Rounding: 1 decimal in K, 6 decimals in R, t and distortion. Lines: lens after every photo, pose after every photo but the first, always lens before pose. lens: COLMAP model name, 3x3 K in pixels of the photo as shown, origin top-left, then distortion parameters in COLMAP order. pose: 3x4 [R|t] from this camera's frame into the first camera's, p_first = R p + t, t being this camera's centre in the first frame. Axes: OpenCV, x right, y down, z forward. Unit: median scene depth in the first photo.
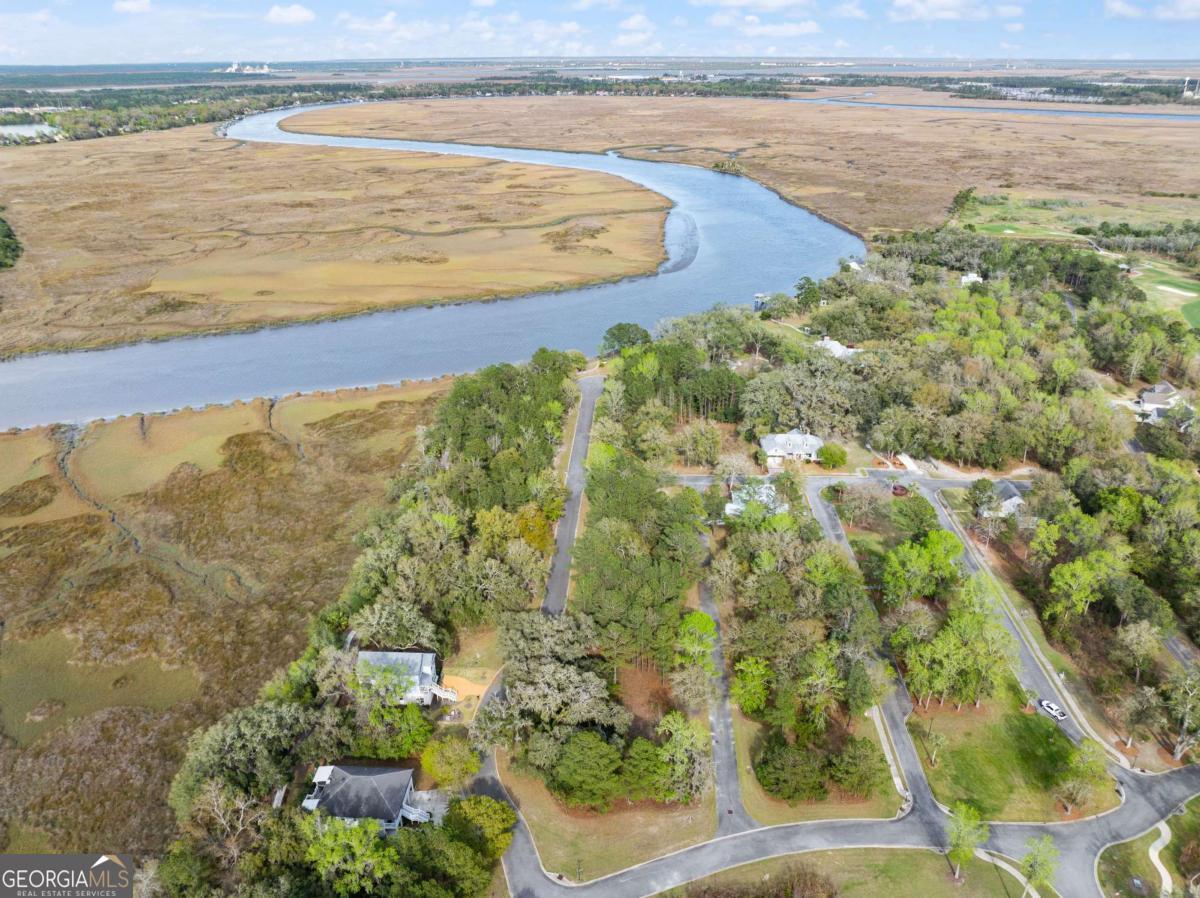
lens RADIAL K [[852.3, 0, 600.0], [0, 852.3, 449.0], [0, 0, 1]] dist [-0.043044, 0.009121]
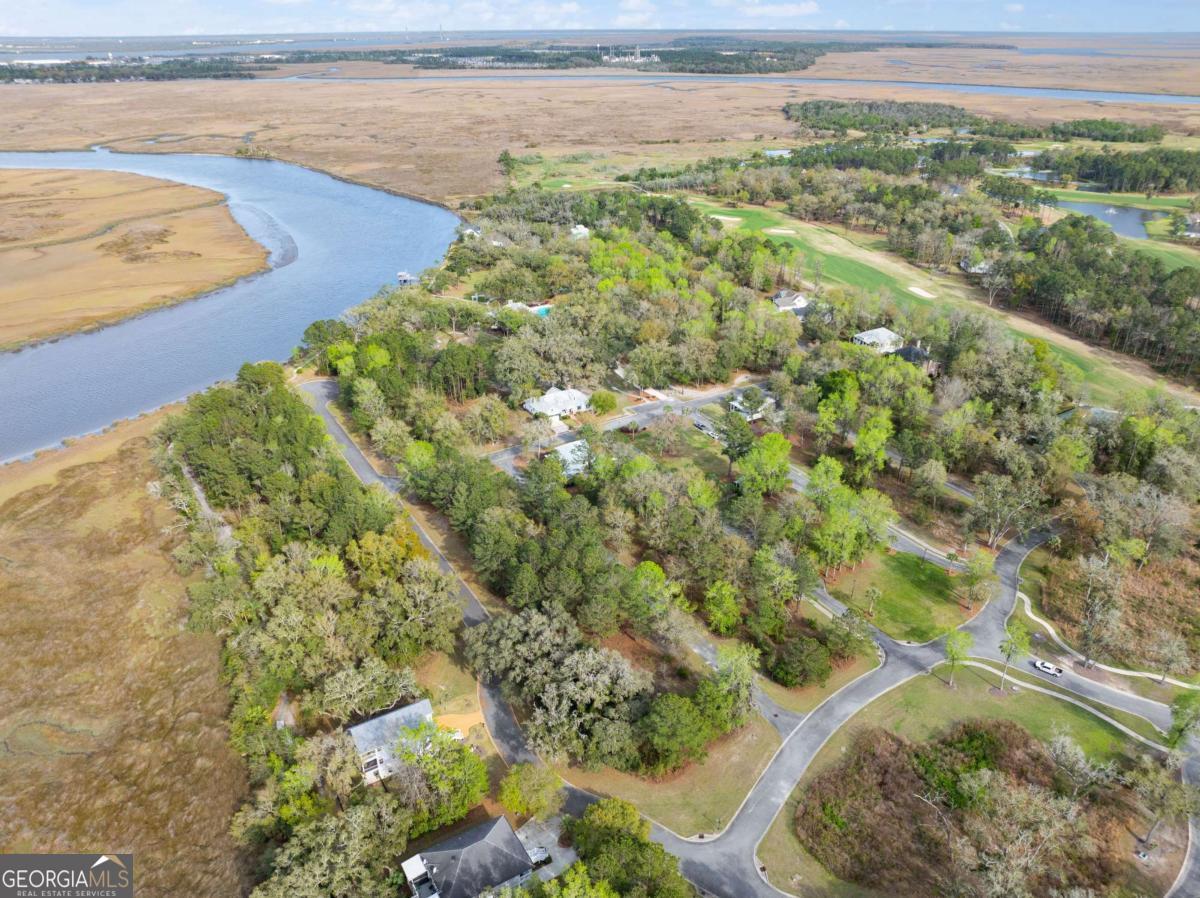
lens RADIAL K [[852.3, 0, 600.0], [0, 852.3, 449.0], [0, 0, 1]] dist [-0.043044, 0.009121]
pose [[0.829728, -0.248580, 0.499760, -0.160957], [0.236521, 0.967580, 0.088588, -0.017966], [-0.505578, 0.044700, 0.861622, 0.050234]]
